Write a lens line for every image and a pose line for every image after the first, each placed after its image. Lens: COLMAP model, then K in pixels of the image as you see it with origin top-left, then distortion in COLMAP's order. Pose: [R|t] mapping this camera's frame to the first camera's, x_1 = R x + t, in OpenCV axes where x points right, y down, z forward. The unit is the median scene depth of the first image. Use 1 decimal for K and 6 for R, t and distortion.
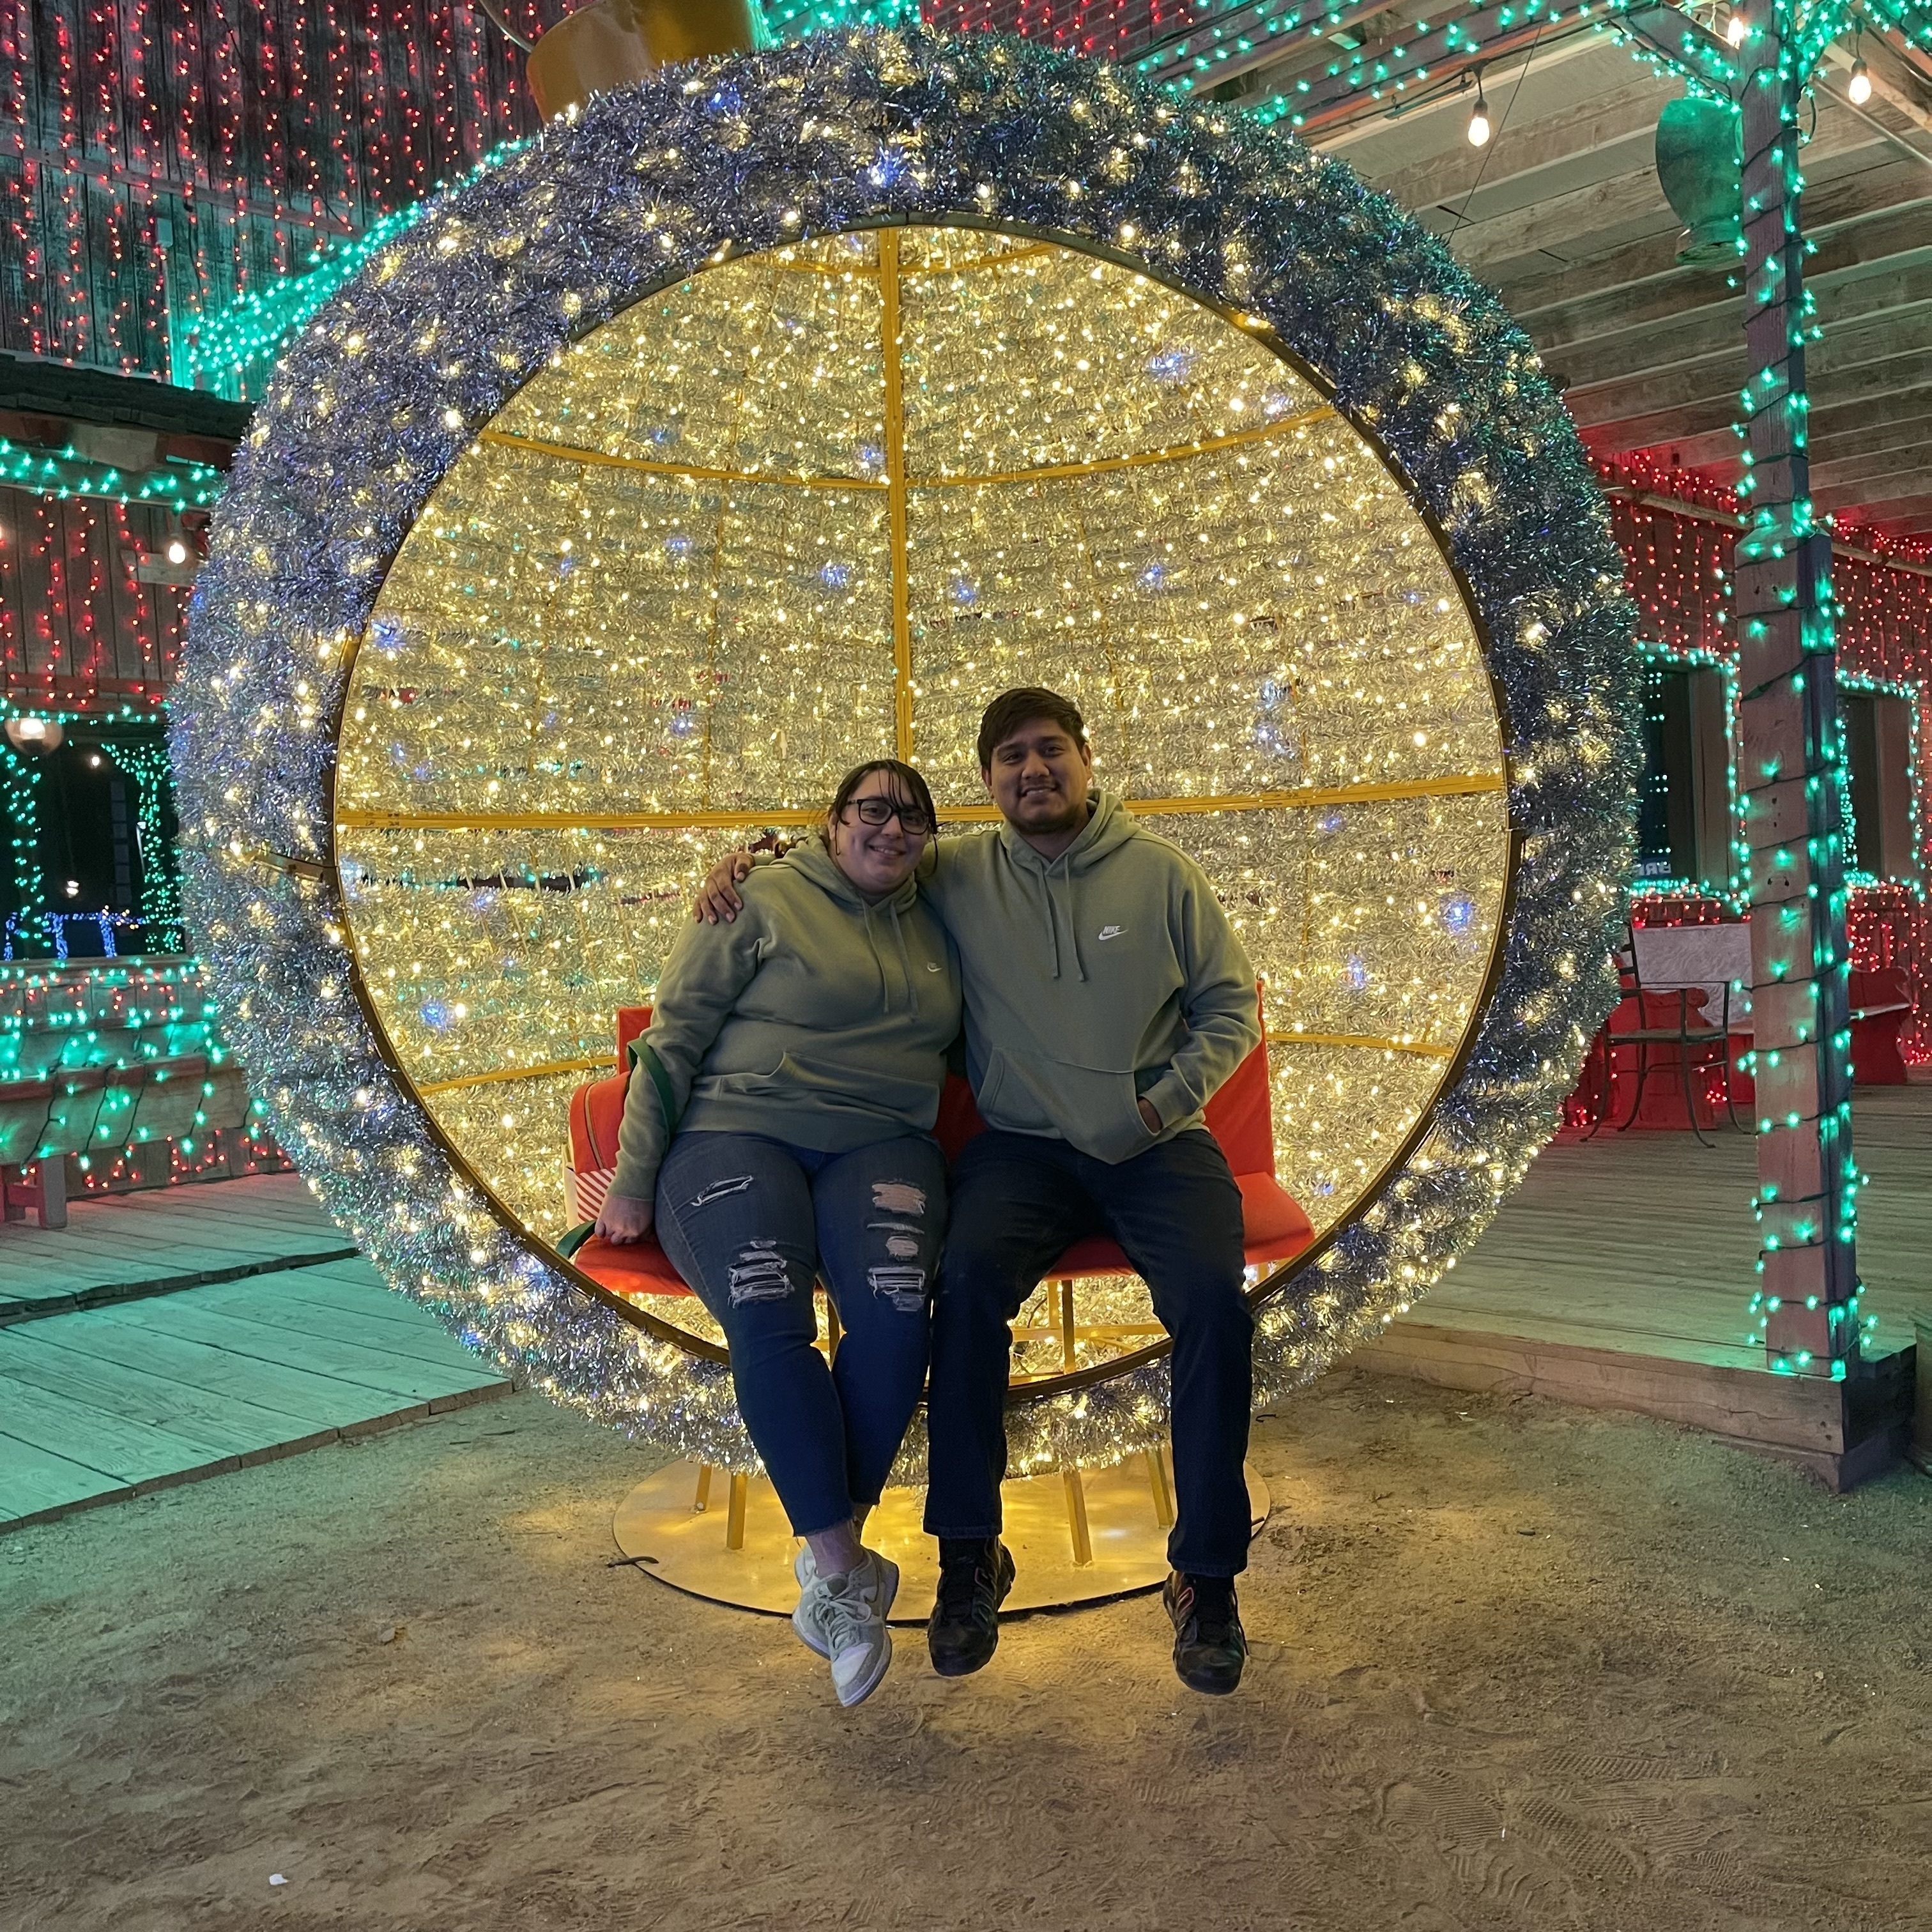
lens RADIAL K [[1853.5, 0, 961.4], [0, 1853.5, 980.2], [0, 0, 1]] dist [0.016410, 0.000000]
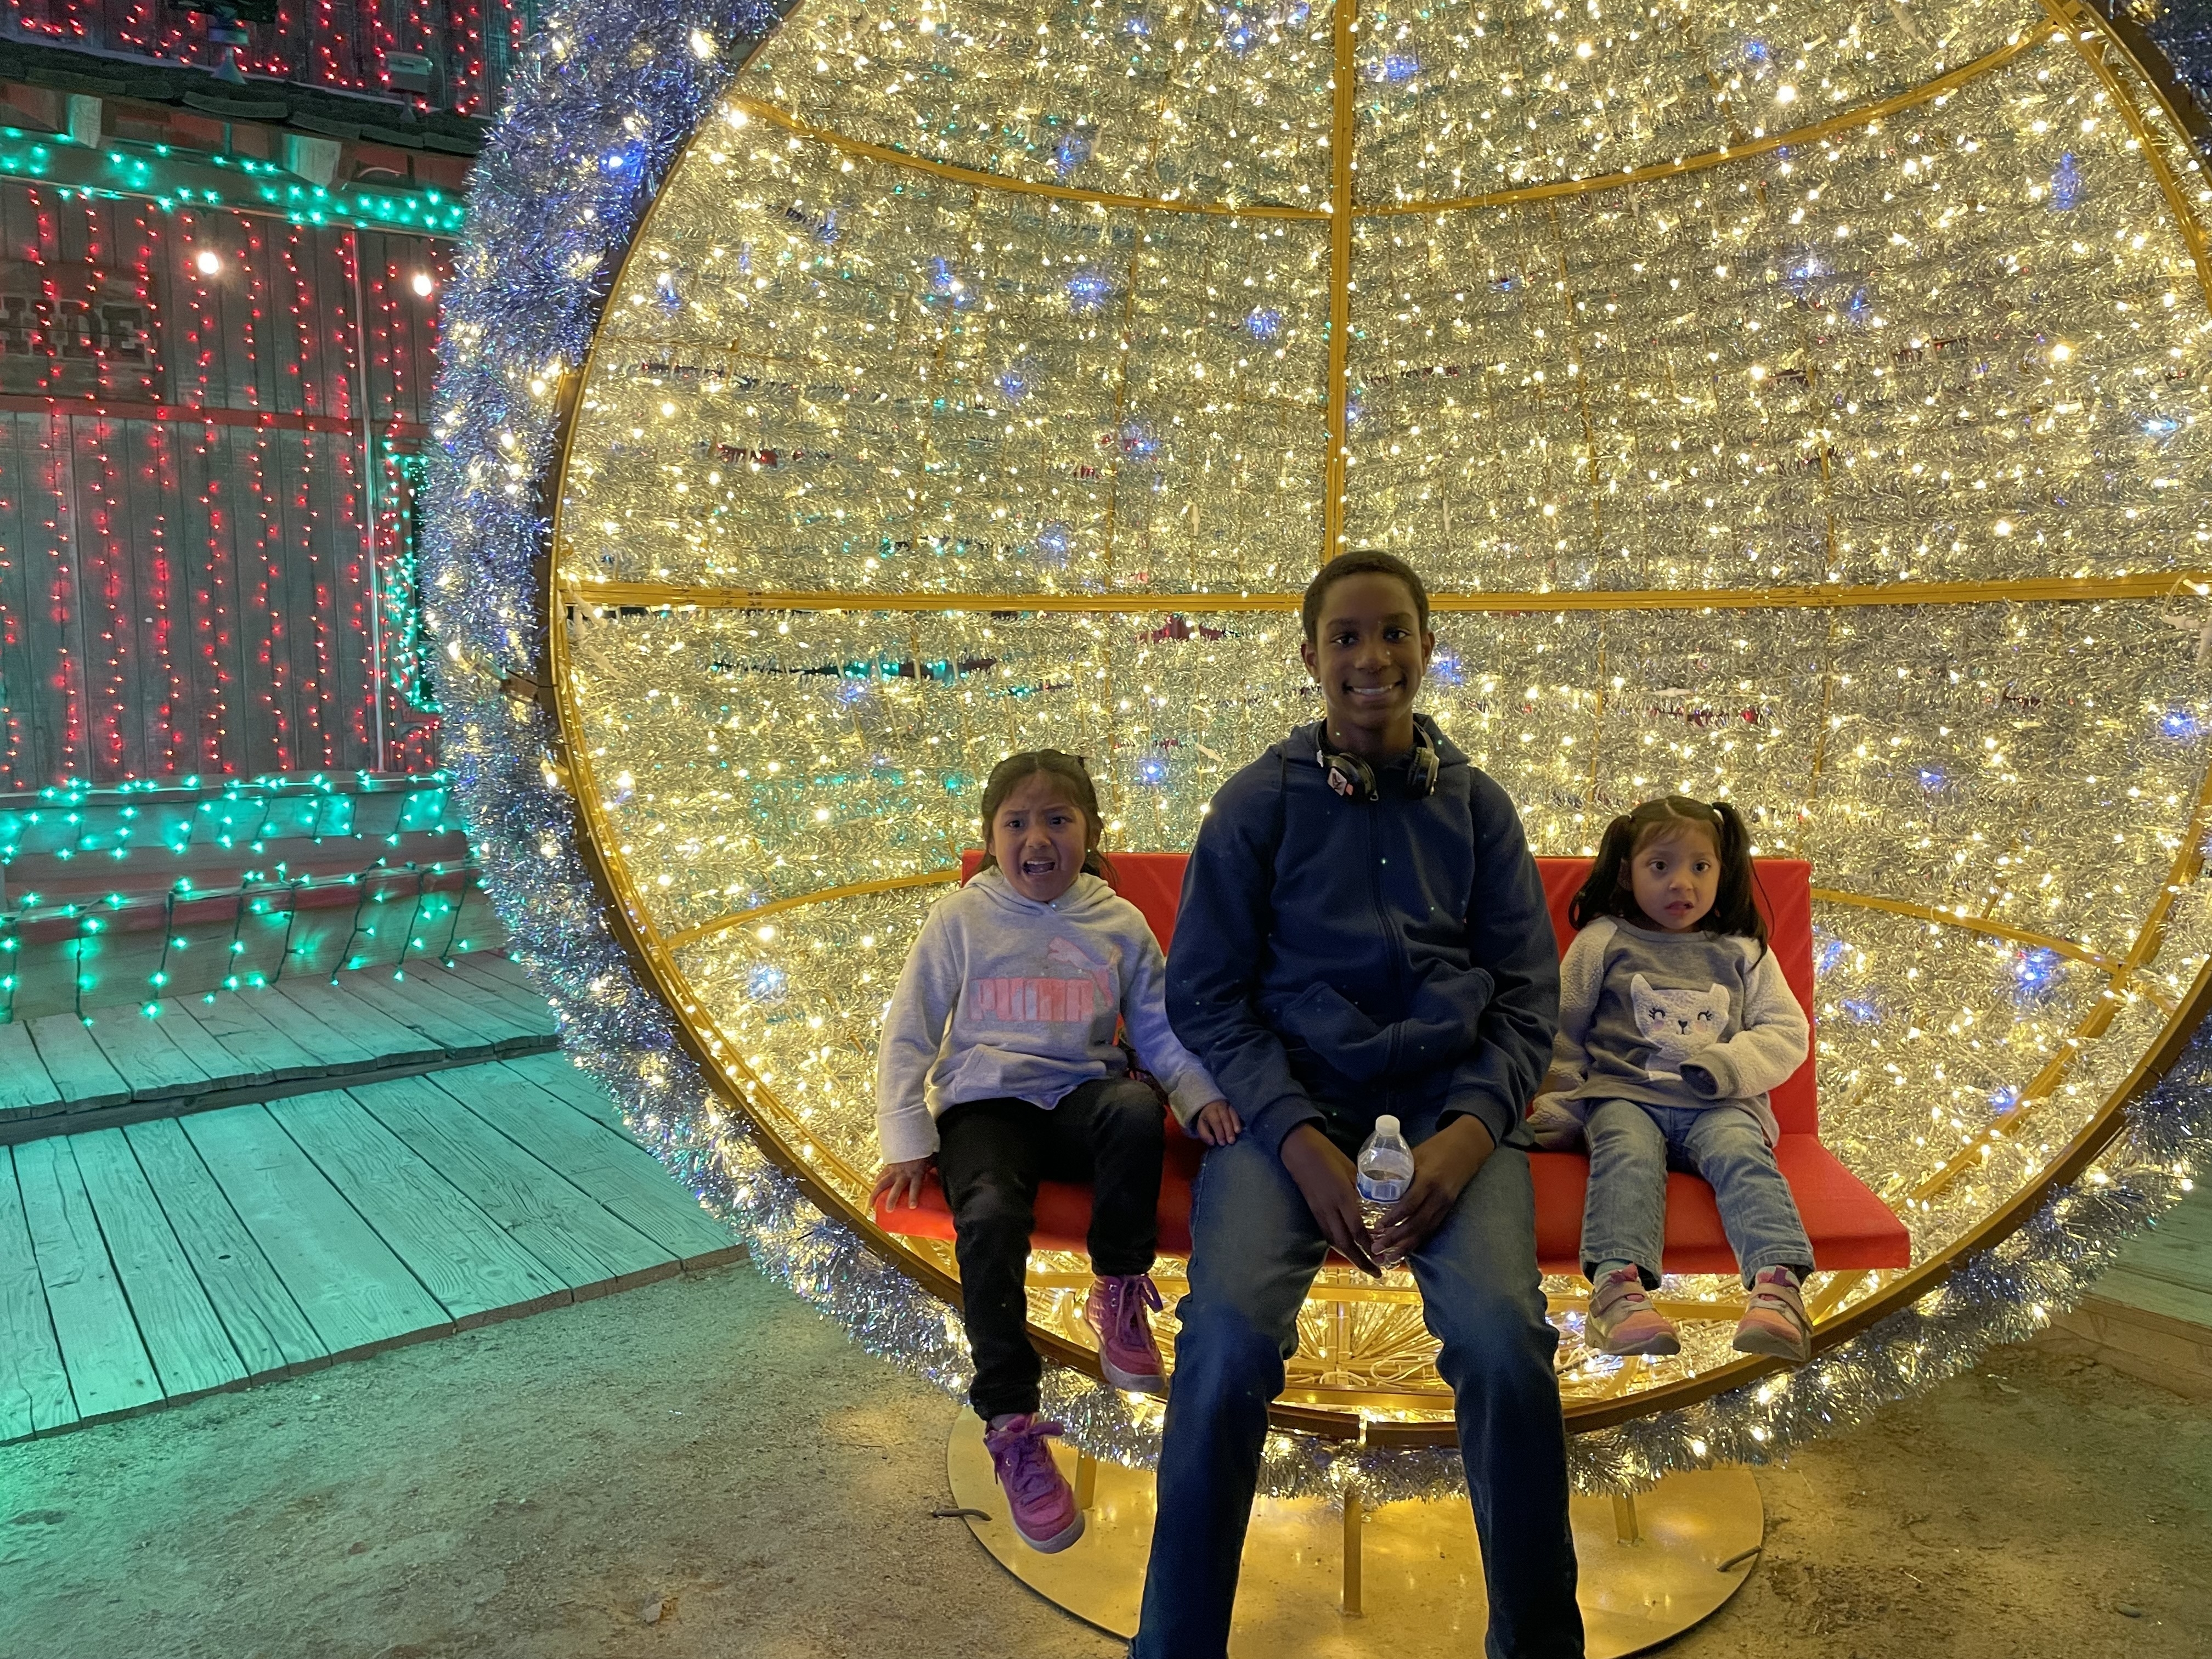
lens RADIAL K [[1598.3, 0, 1094.5], [0, 1598.3, 823.7], [0, 0, 1]] dist [0.052821, -0.074802]
pose [[0.985019, 0.049617, -0.165156, -0.011646], [-0.038415, 0.996783, 0.070347, -0.038691], [0.168115, -0.062948, 0.983755, 0.258678]]
